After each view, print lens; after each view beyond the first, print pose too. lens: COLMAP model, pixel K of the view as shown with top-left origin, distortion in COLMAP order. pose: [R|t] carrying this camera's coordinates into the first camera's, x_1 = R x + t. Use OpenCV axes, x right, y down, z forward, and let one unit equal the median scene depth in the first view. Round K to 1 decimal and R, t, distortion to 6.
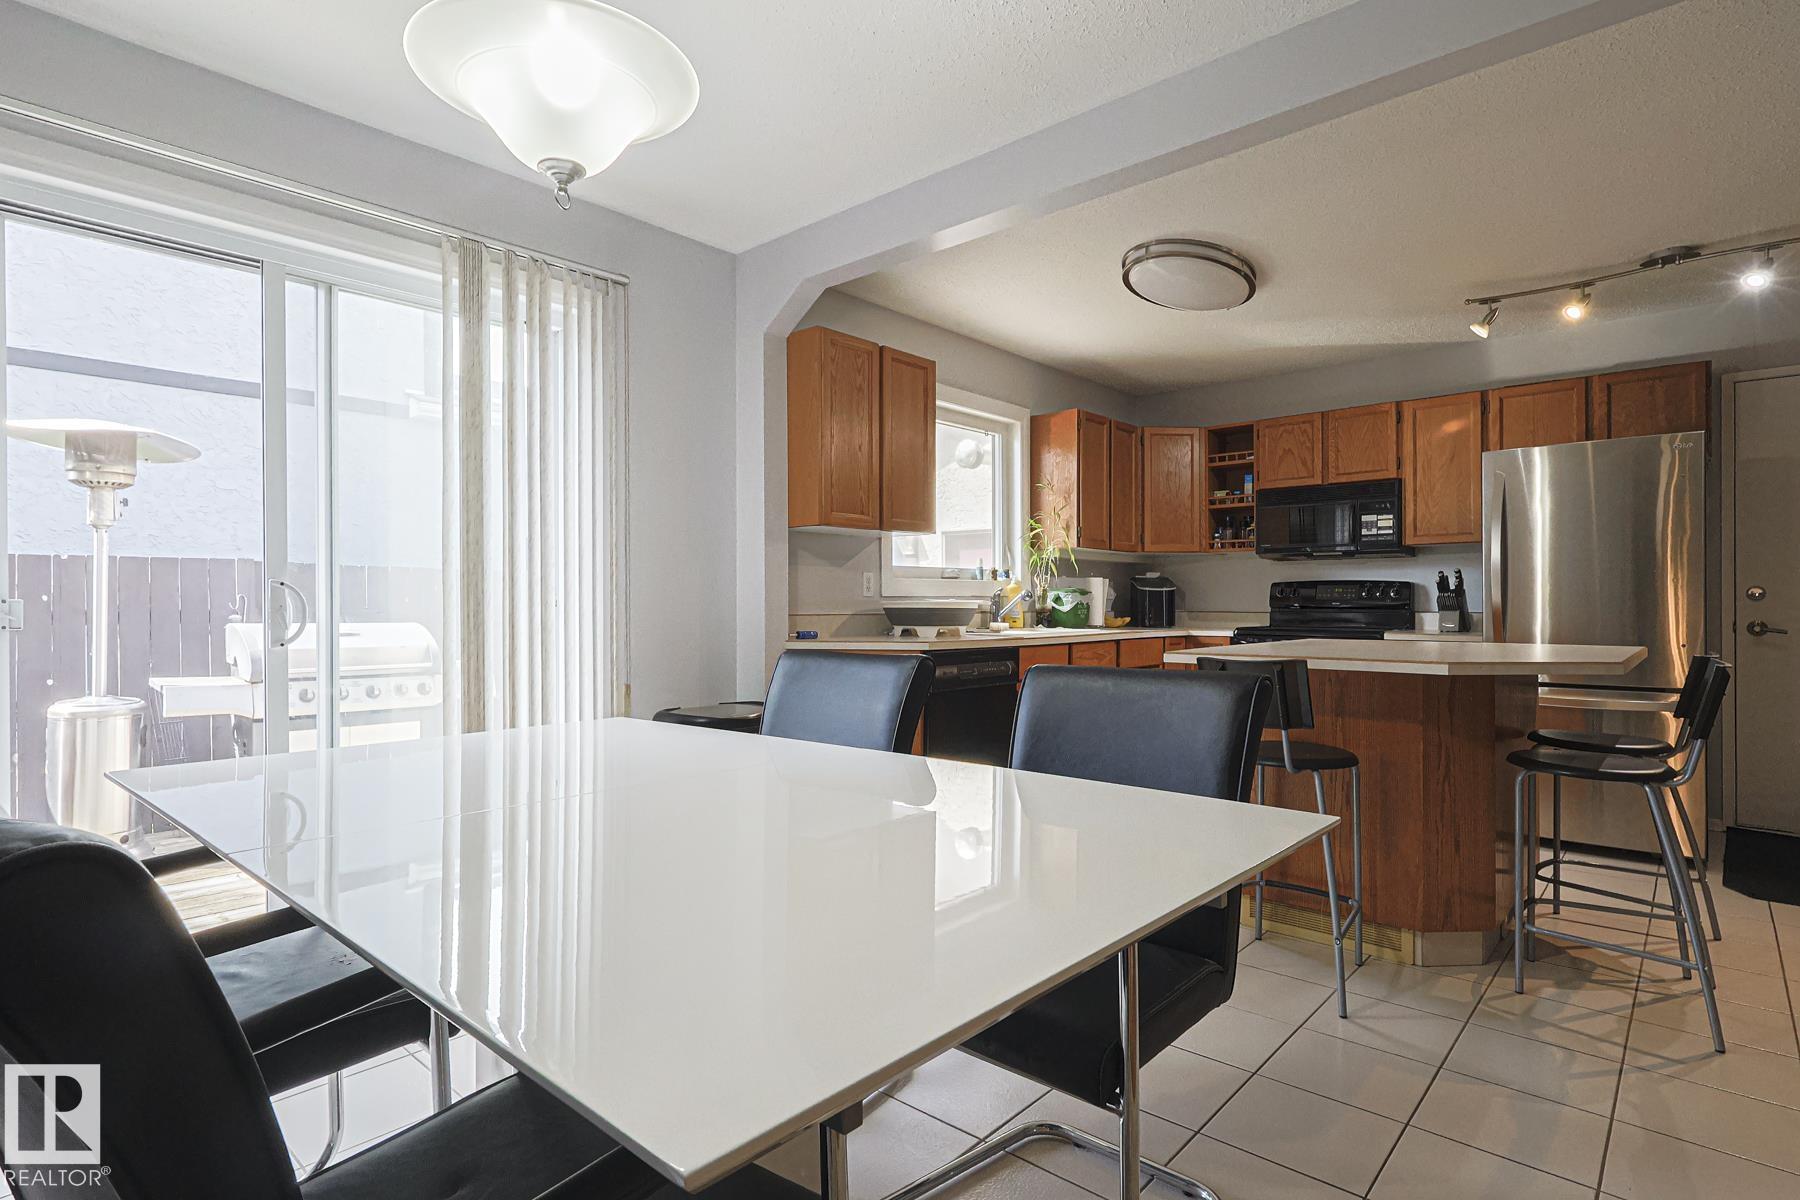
lens RADIAL K [[898.0, 0, 886.8], [0, 898.0, 609.4], [0, 0, 1]] dist [-0.002449, 0.000741]
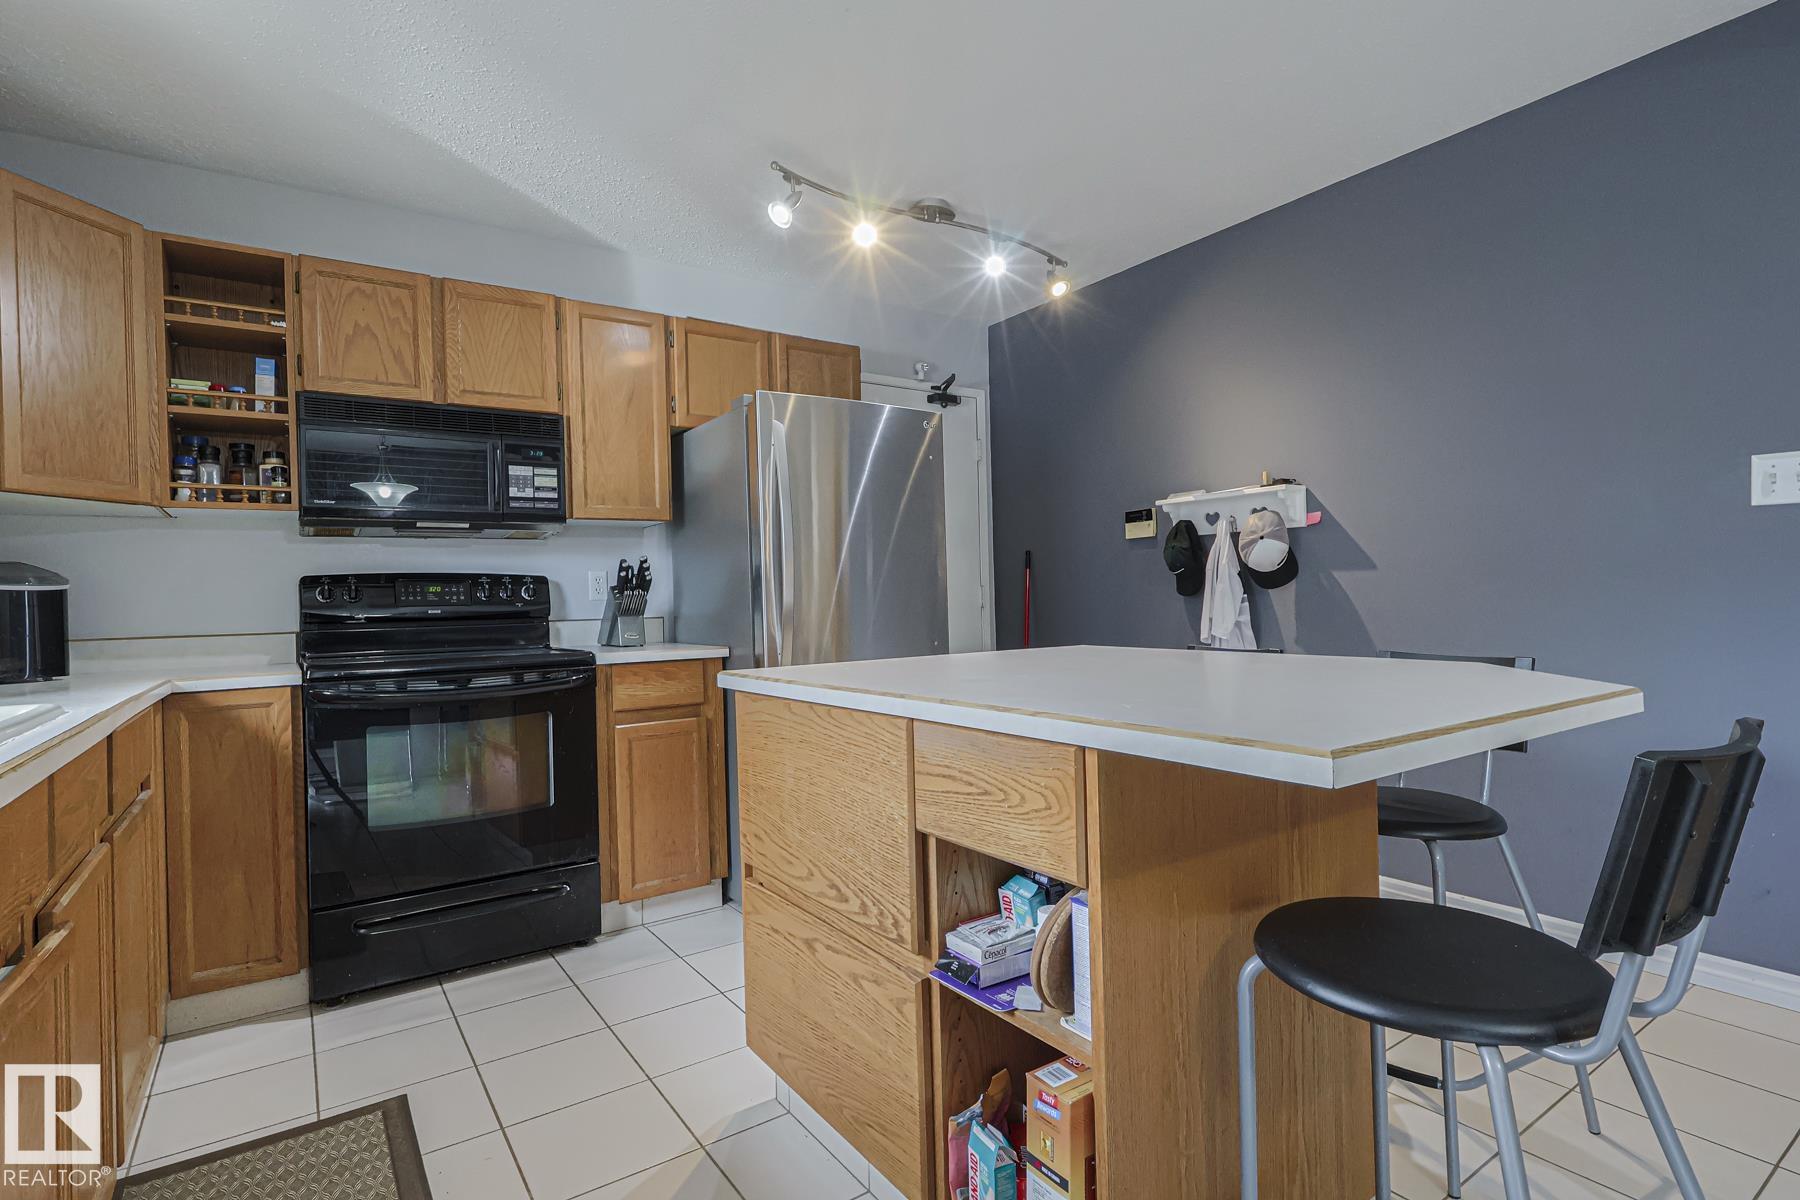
lens RADIAL K [[898.0, 0, 910.8], [0, 898.0, 589.4], [0, 0, 1]] dist [-0.002449, 0.000741]
pose [[0.224200, 0.005635, 0.974527, -0.001375], [0.033570, 0.999345, -0.013501, -0.003015], [-0.973965, 0.035741, 0.223864, 0.576809]]
